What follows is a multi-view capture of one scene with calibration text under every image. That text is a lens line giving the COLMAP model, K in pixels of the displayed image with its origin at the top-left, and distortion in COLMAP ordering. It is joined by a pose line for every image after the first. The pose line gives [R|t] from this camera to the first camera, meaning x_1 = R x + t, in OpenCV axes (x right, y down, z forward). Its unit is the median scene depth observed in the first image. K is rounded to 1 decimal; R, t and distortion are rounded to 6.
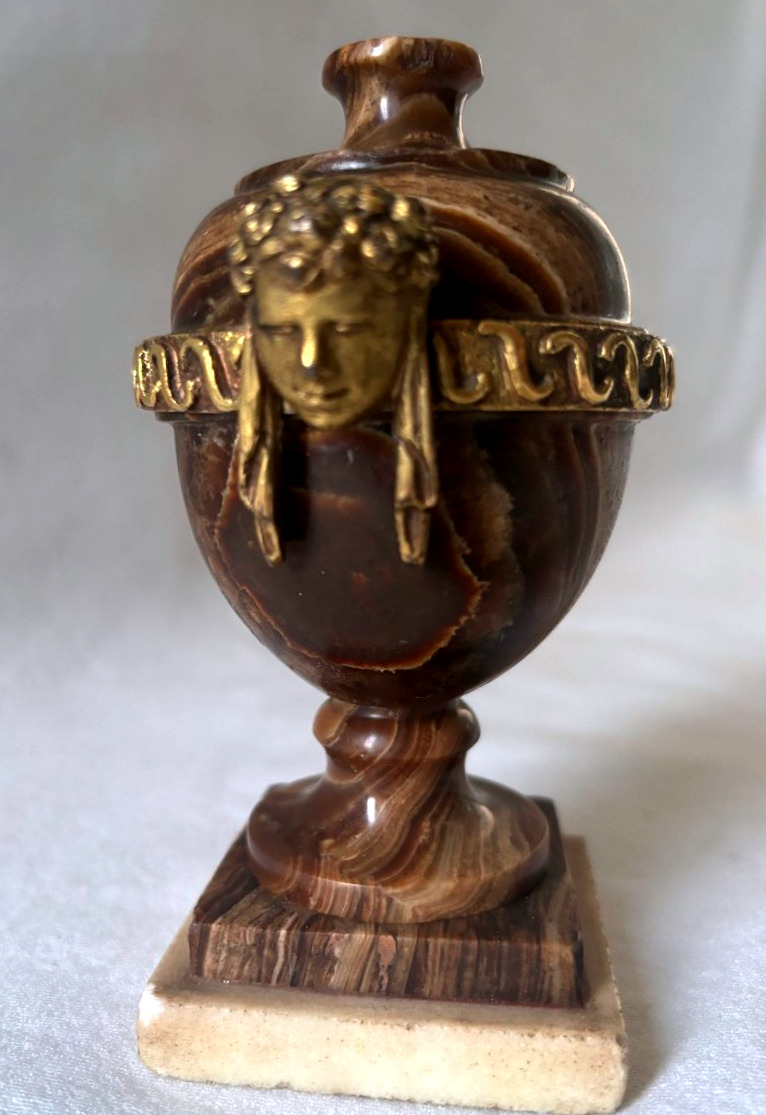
lens RADIAL K [[977.2, 0, 328.5], [0, 977.2, 541.3], [0, 0, 1]] dist [-0.010267, 0.002077]
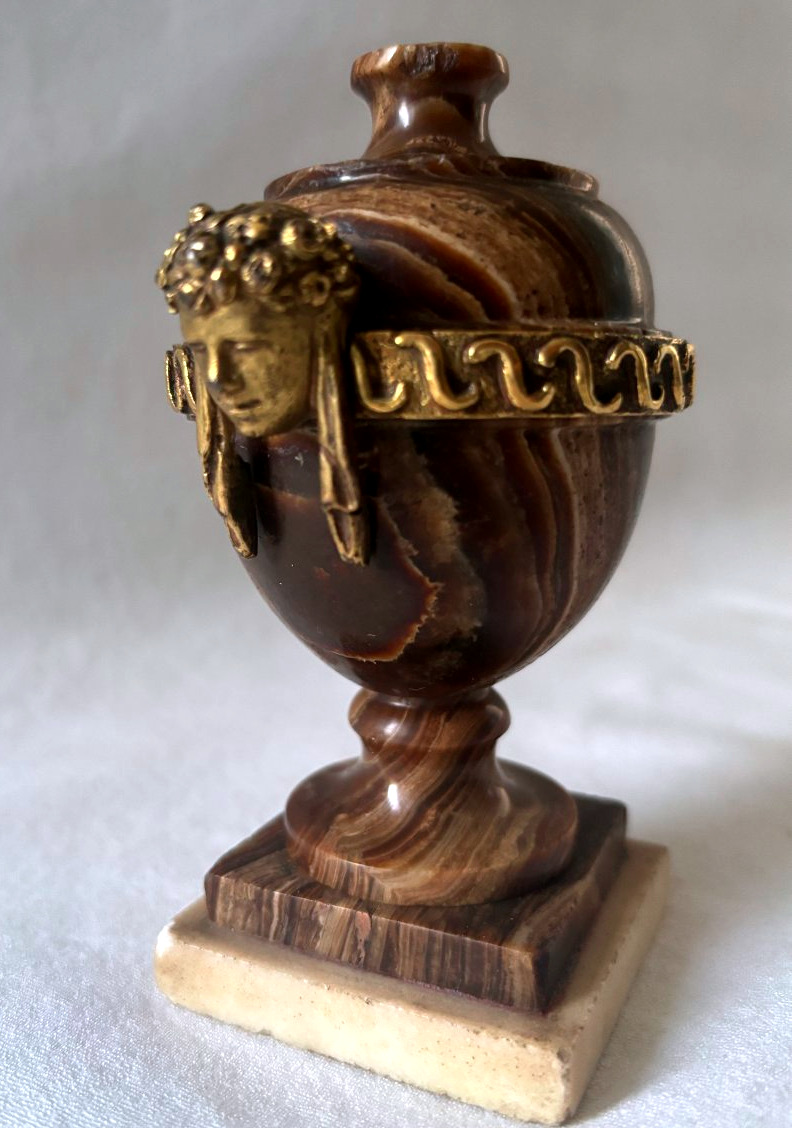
lens RADIAL K [[967.6, 0, 341.6], [0, 967.6, 523.3], [0, 0, 1]] dist [-0.003177, -0.015189]
pose [[0.950511, 0.040612, -0.308024, 0.349245], [-0.034129, 0.999069, 0.026407, -0.041392], [0.308810, -0.014588, 0.951012, 0.010130]]
